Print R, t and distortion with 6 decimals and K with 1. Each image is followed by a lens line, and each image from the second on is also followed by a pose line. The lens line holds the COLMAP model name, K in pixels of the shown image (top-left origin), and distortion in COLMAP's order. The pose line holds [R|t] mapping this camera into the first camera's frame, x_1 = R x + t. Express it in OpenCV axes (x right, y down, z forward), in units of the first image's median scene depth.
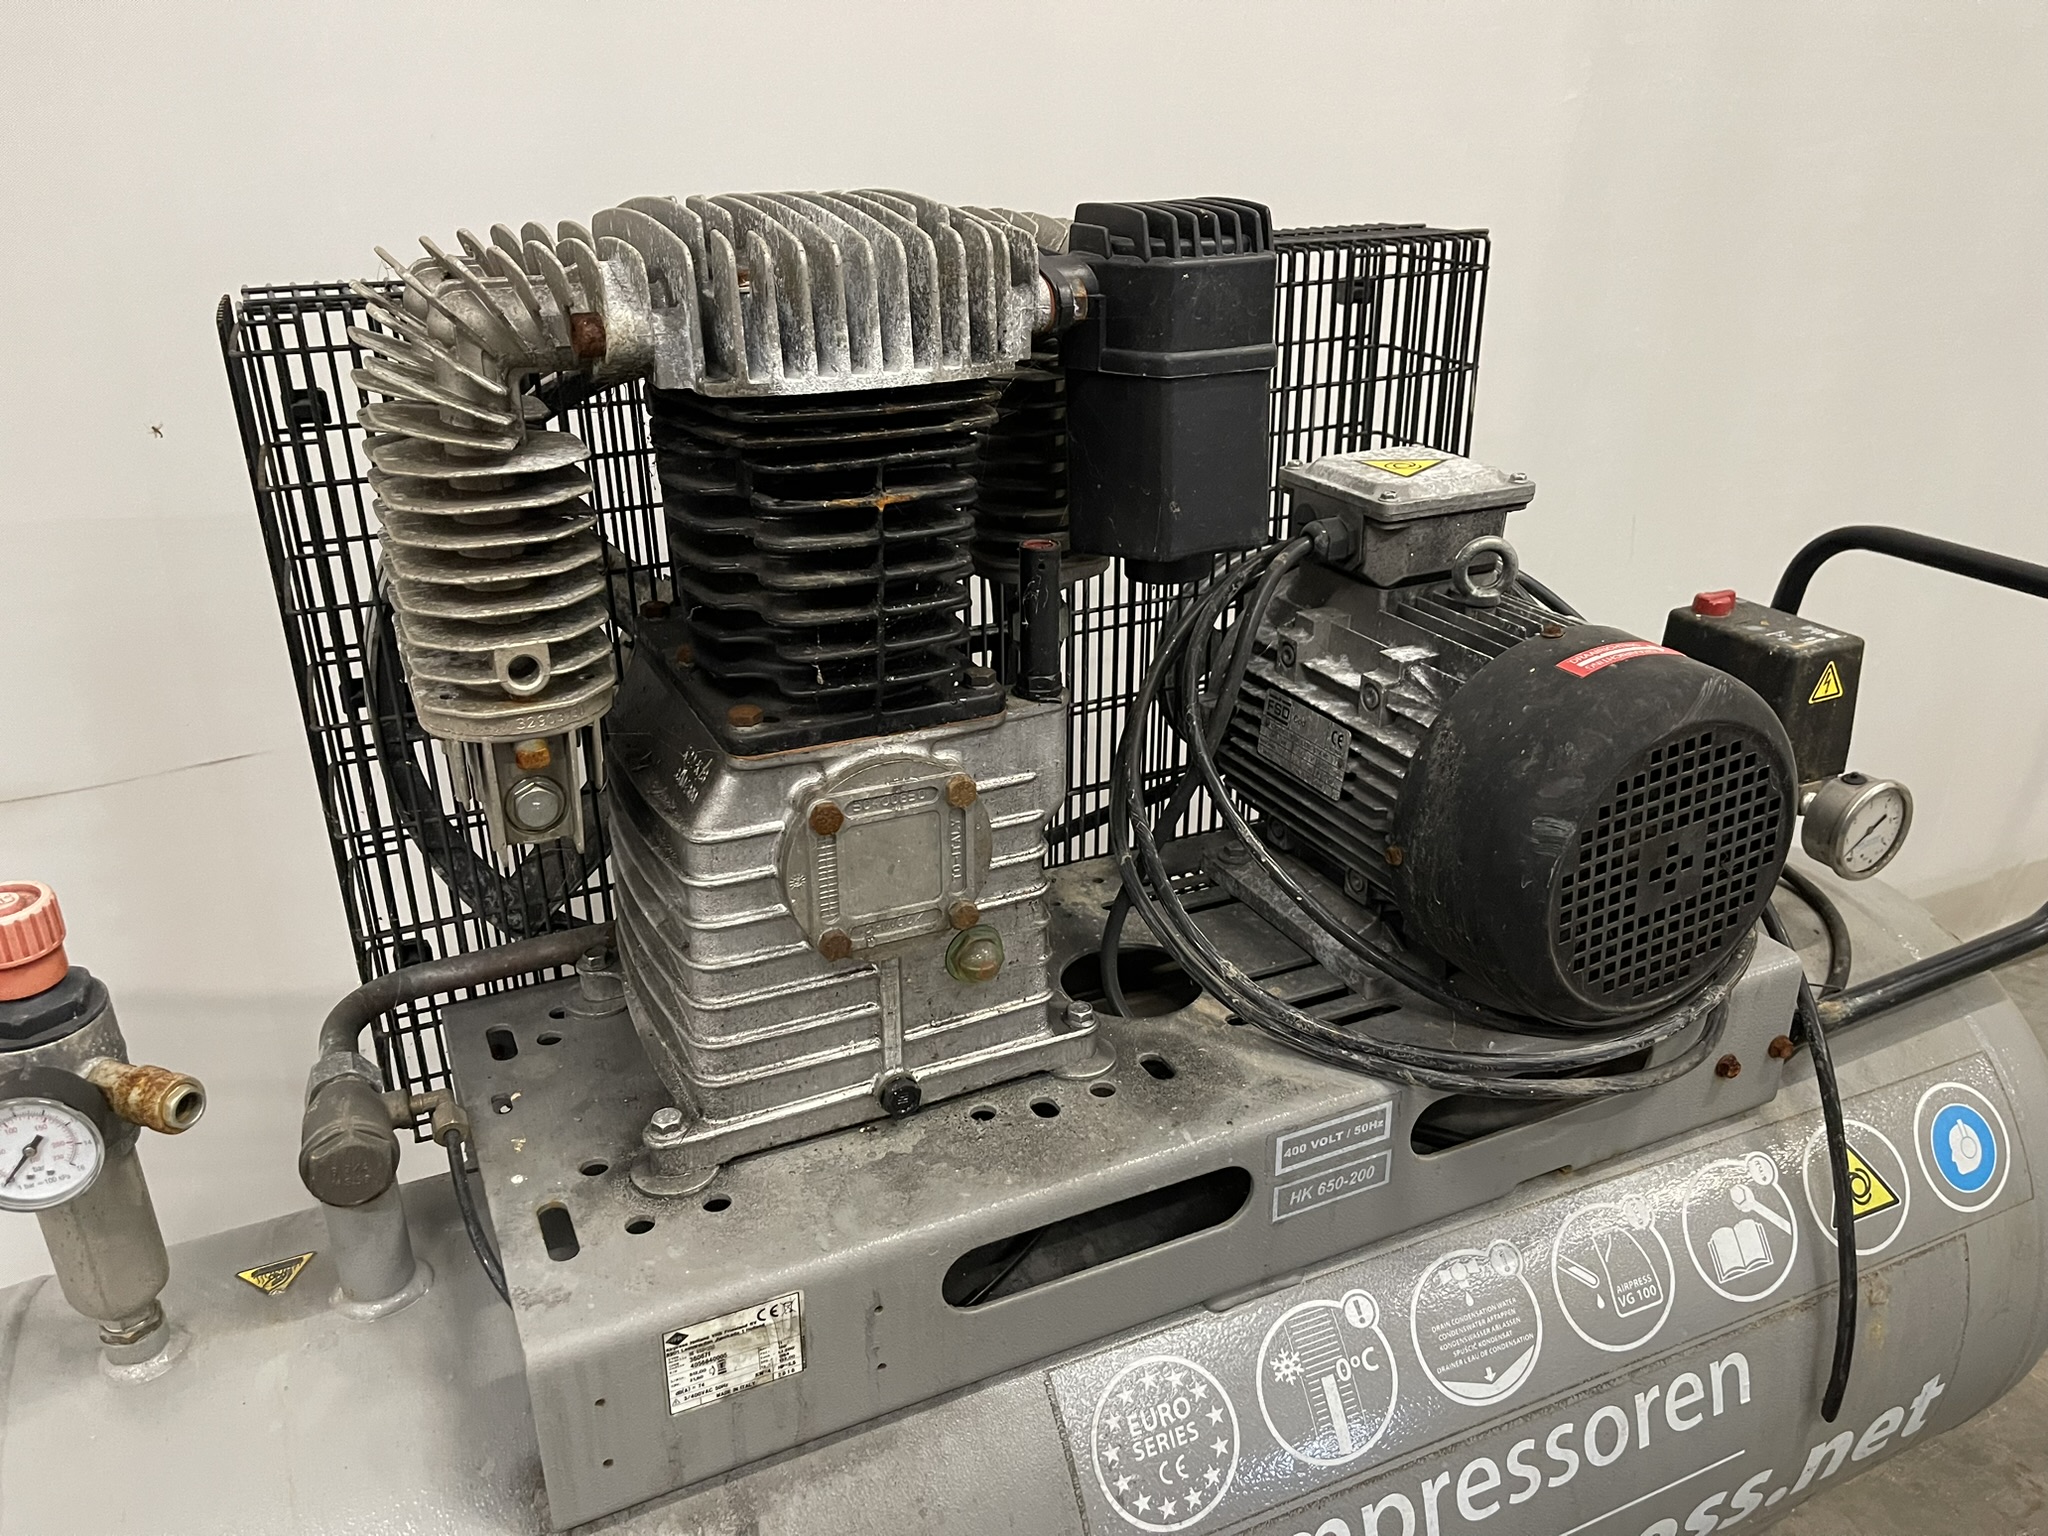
lens RADIAL K [[1587.0, 0, 1041.0], [0, 1587.0, 771.4], [0, 0, 1]] dist [0.029899, -0.042481]
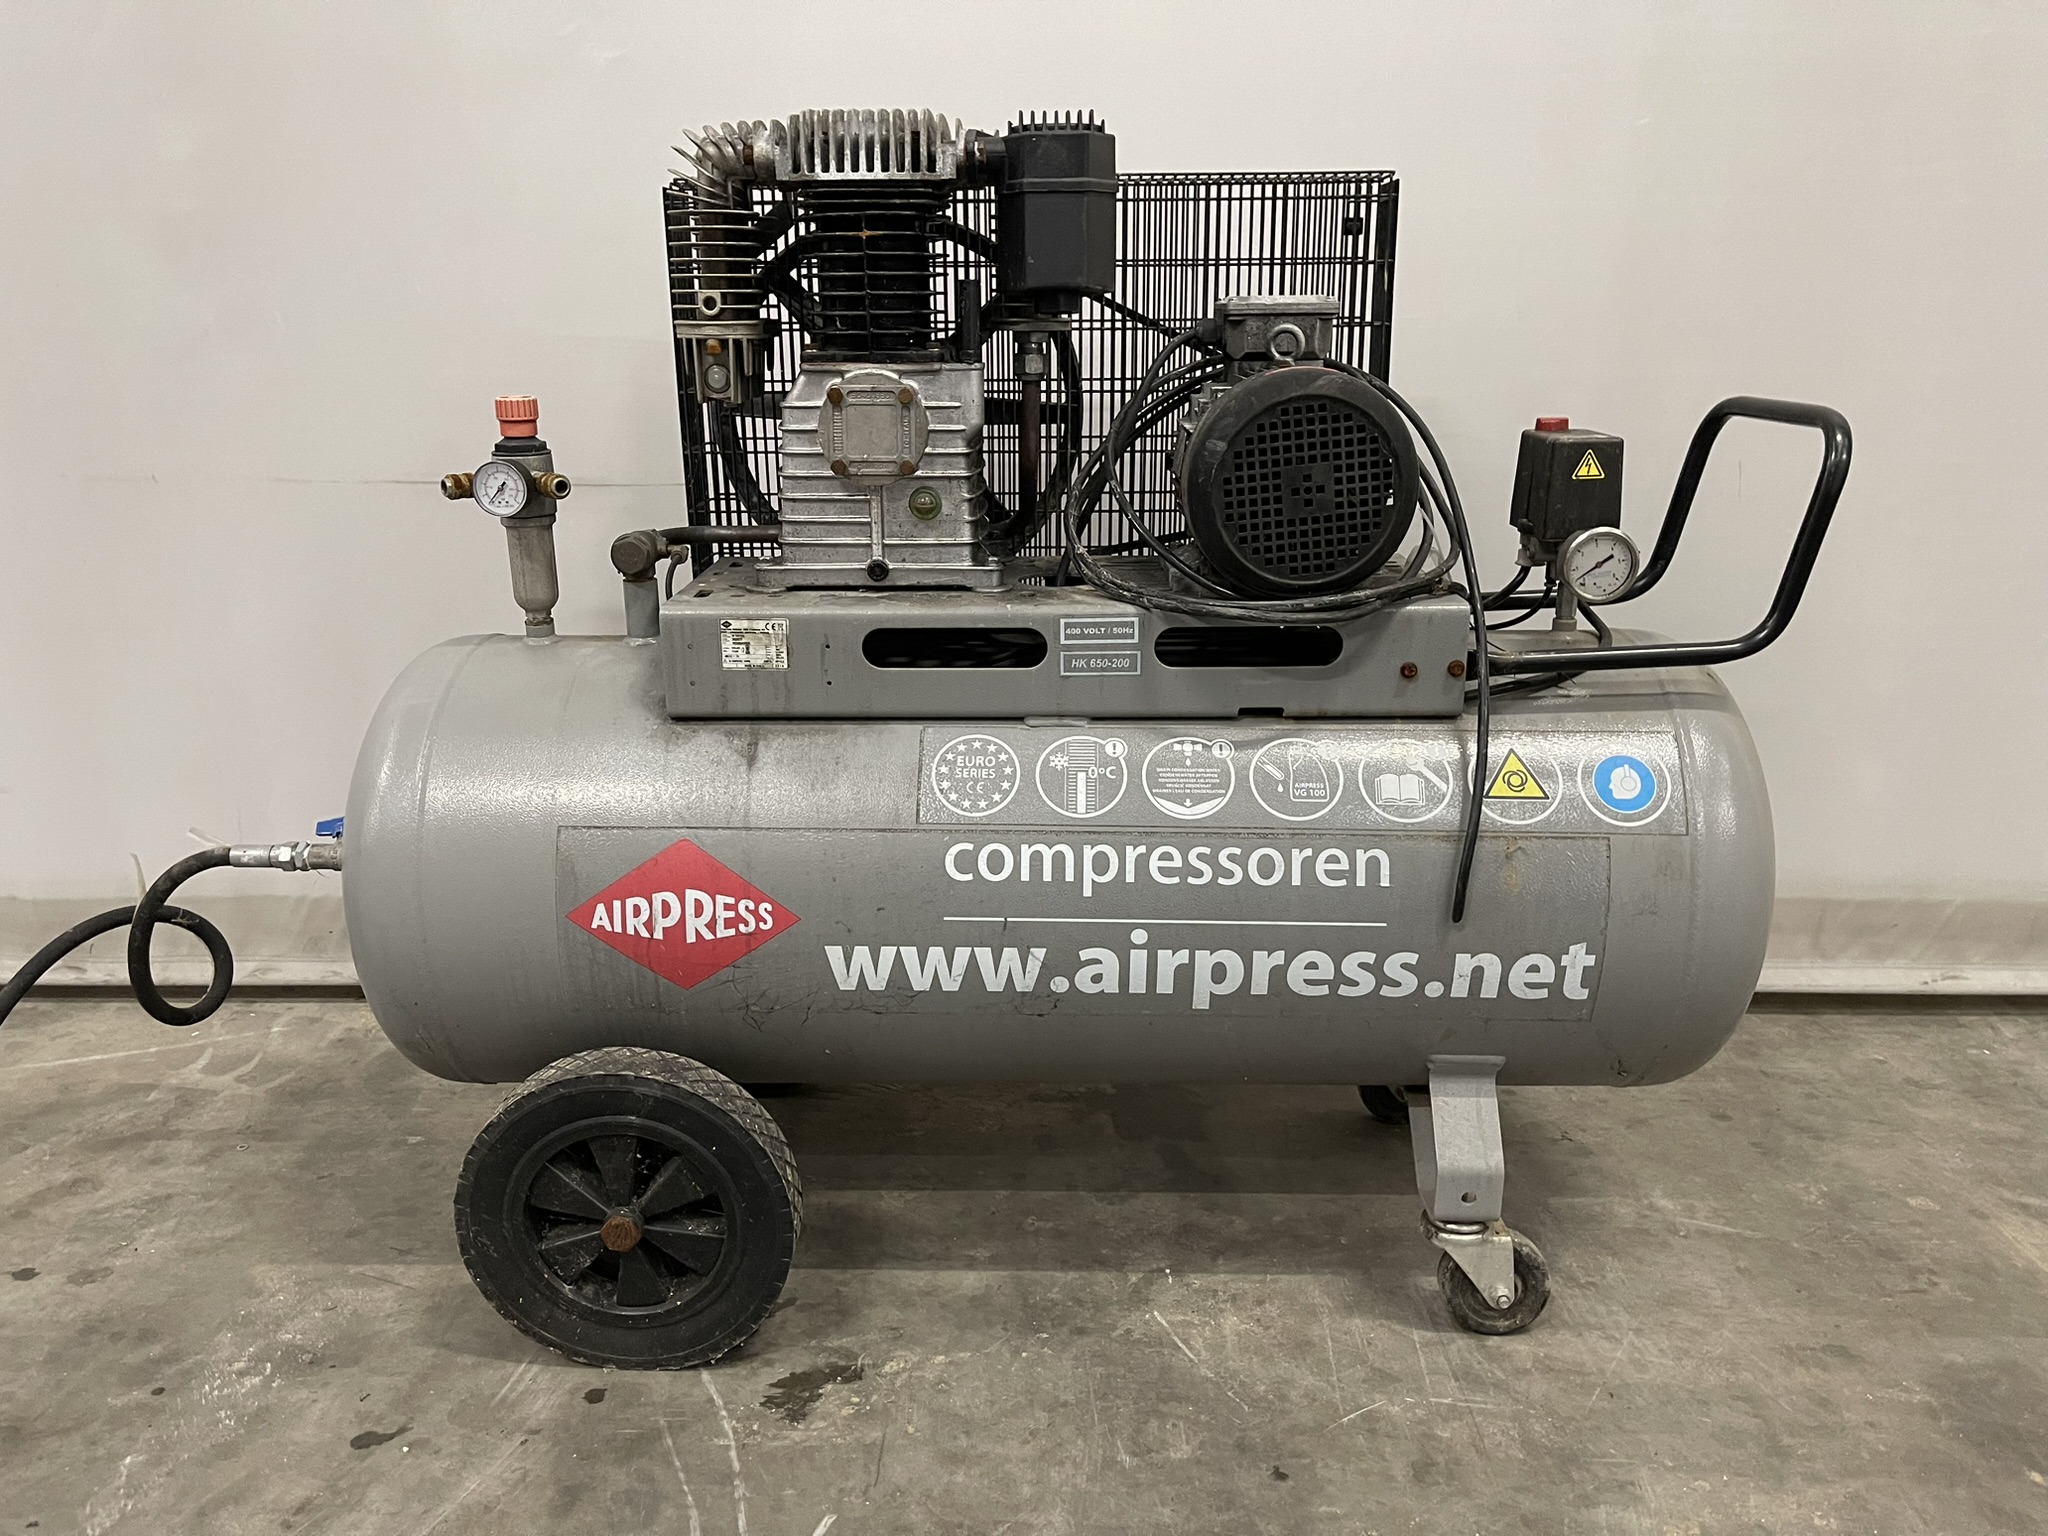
lens RADIAL K [[1587.0, 0, 1009.1], [0, 1587.0, 777.3], [0, 0, 1]] dist [0.029899, -0.042481]
pose [[0.894336, 0.130401, -0.427970, 0.895679], [-0.176437, 0.981853, -0.069535, 0.546447], [0.411136, 0.137698, 0.901114, -0.626495]]
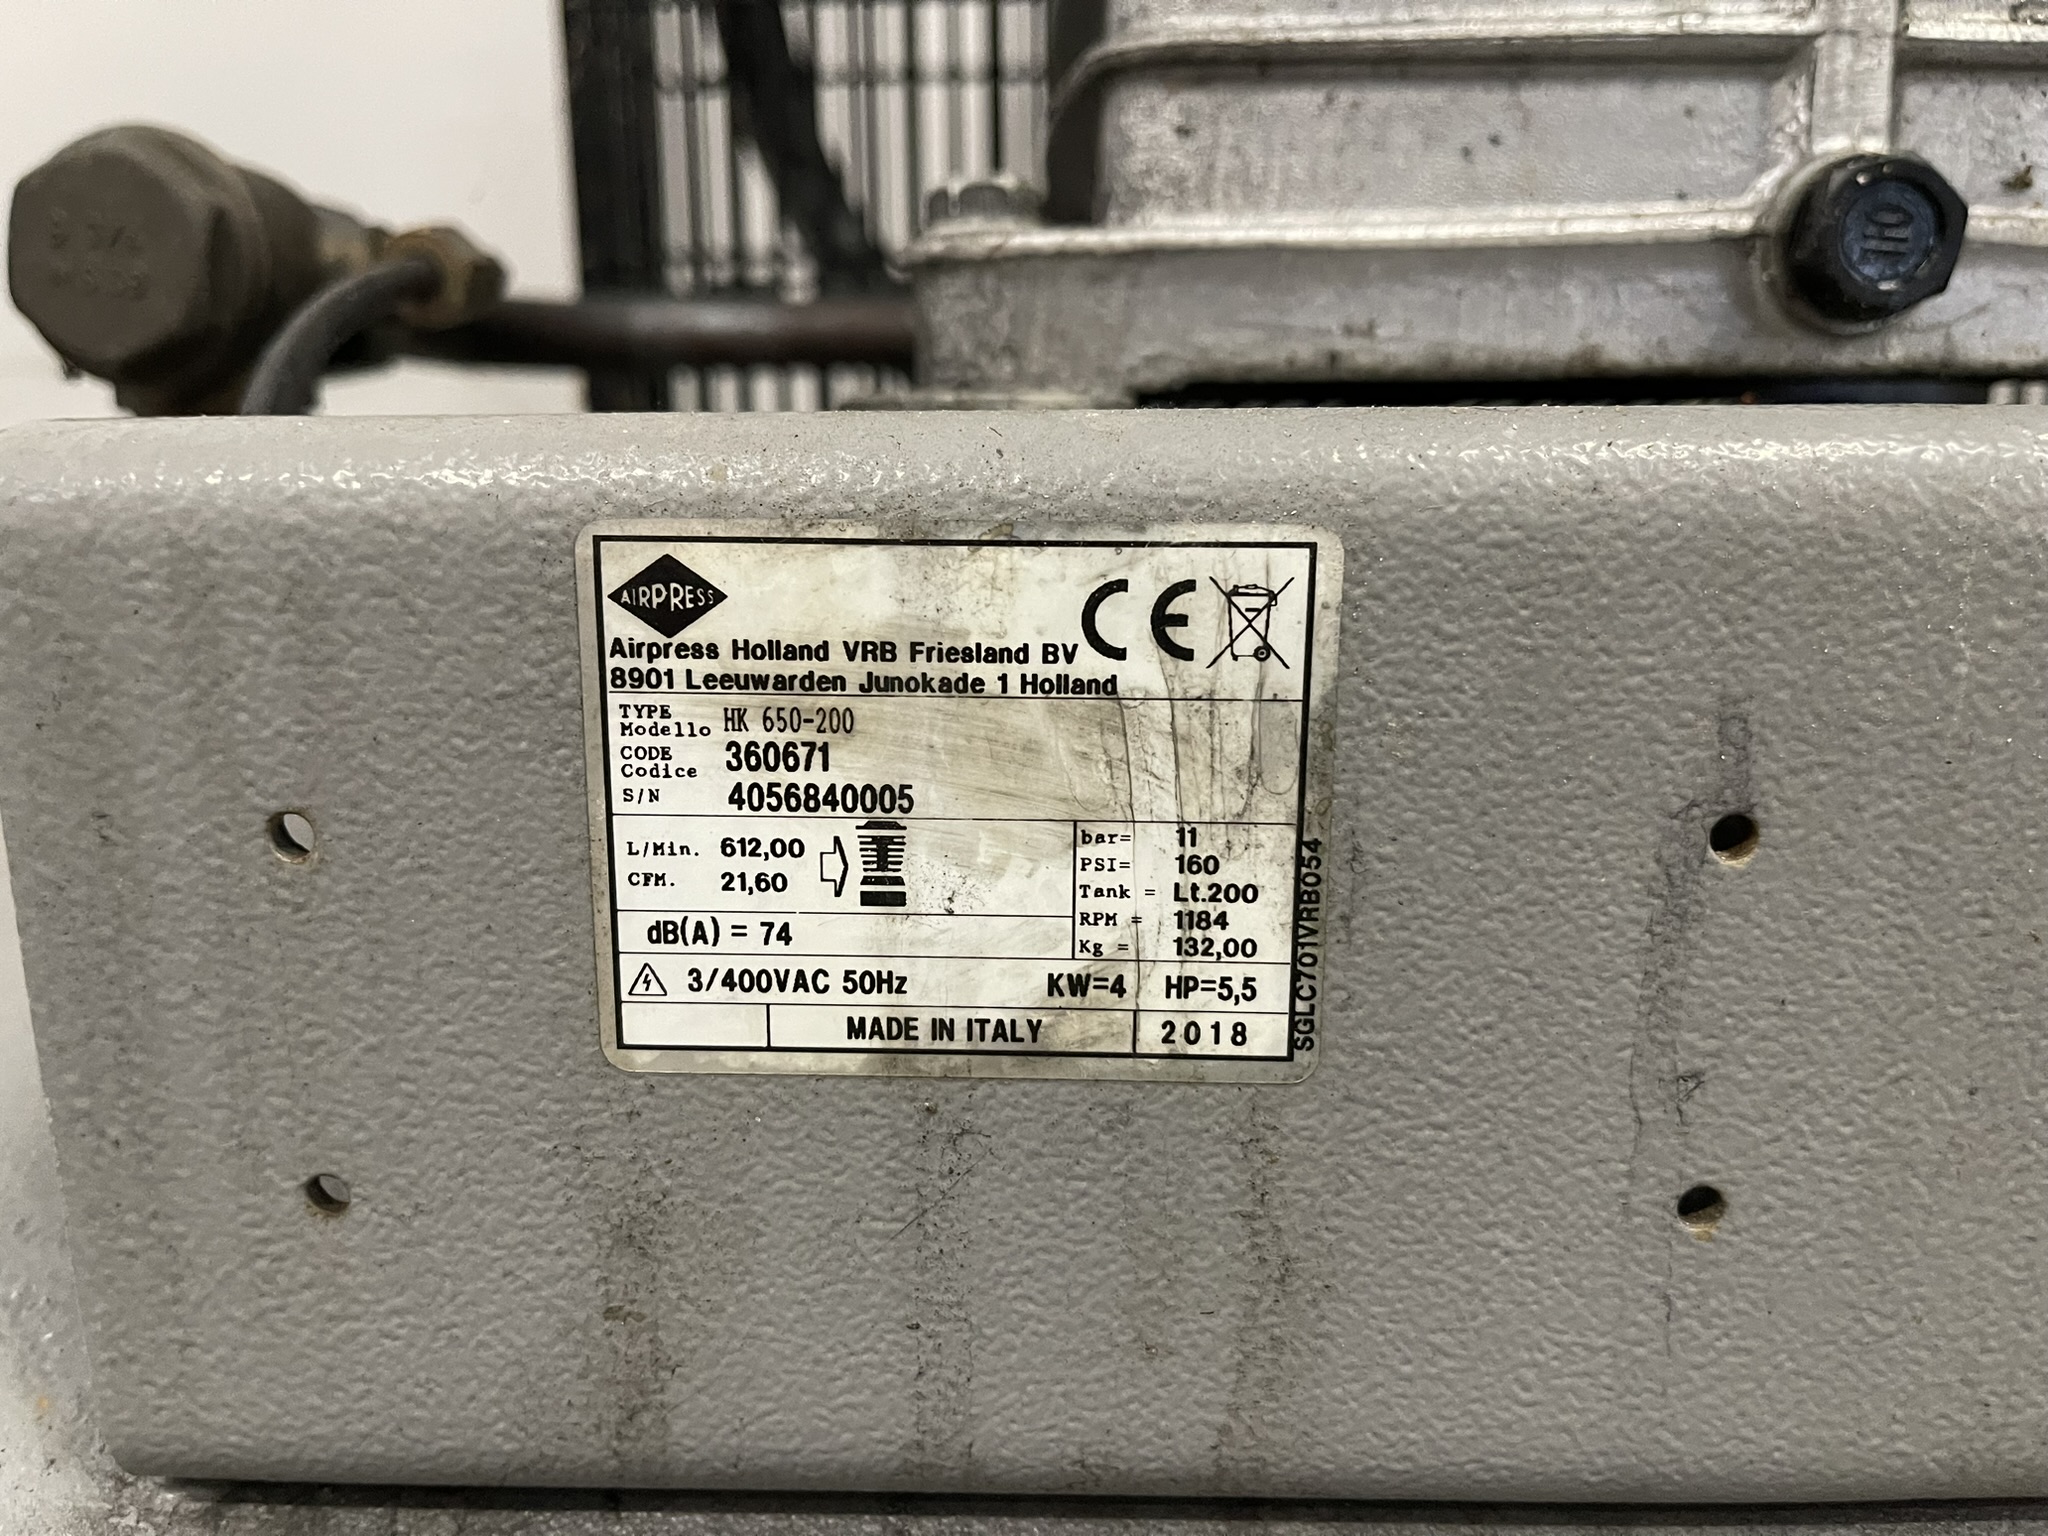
lens RADIAL K [[1587.0, 0, 1041.6], [0, 1587.0, 753.9], [0, 0, 1]] dist [0.029899, -0.042481]
pose [[0.889833, 0.095227, -0.446239, -0.083712], [-0.182989, 0.970365, -0.157817, 0.340767], [0.417986, 0.222087, 0.880888, 0.728990]]
